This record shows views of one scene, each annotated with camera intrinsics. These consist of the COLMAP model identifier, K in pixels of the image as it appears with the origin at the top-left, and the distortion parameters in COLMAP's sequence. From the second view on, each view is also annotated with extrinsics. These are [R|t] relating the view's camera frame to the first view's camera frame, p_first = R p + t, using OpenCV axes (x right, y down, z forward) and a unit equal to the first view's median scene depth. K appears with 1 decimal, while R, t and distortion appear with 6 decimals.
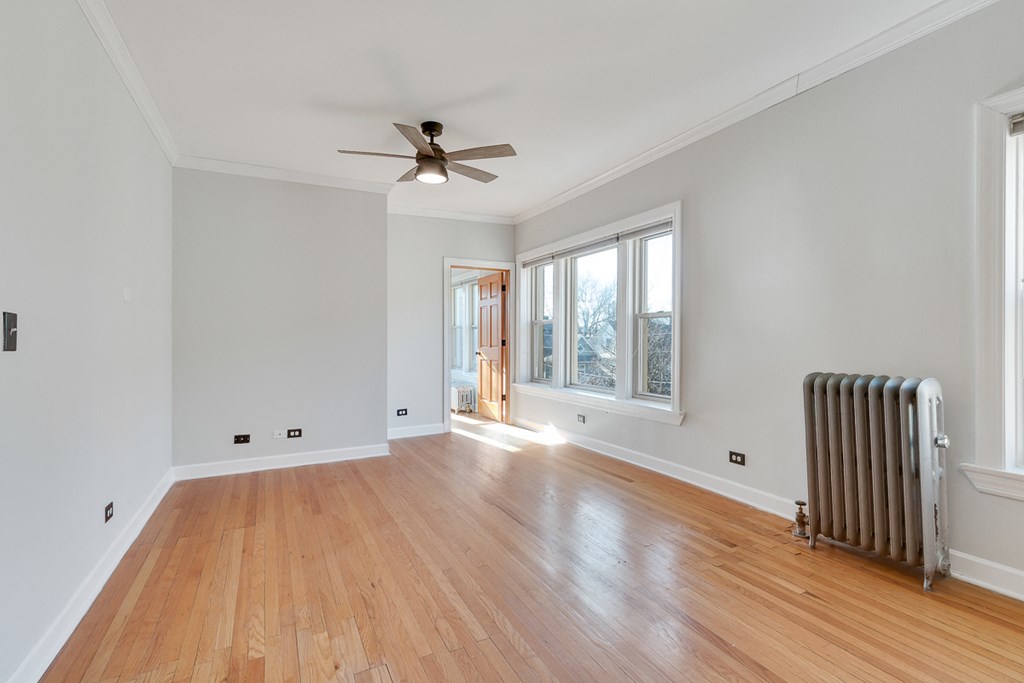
lens RADIAL K [[472.5, 0, 505.0], [0, 472.5, 337.8], [0, 0, 1]] dist [-0.000328, -0.000193]
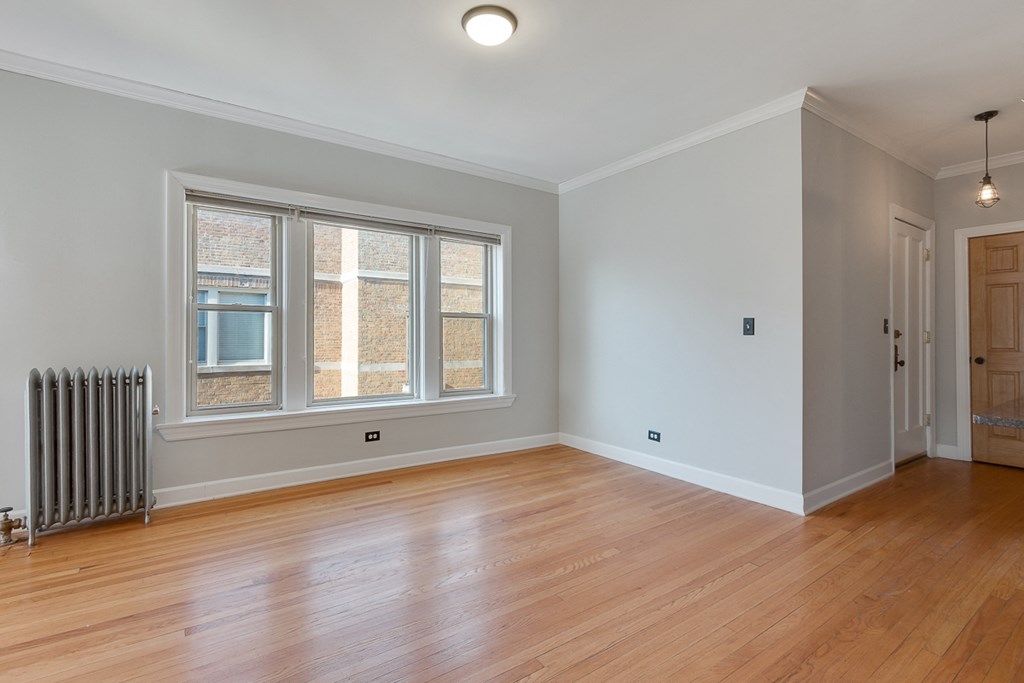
lens RADIAL K [[470.2, 0, 511.1], [0, 470.2, 336.4], [0, 0, 1]] dist [0.001012, -0.000298]
pose [[-0.133401, -0.010623, 0.991005, -0.564819], [-0.008338, 0.999919, 0.009596, -0.018319], [-0.991027, -0.006983, -0.133479, 0.160697]]
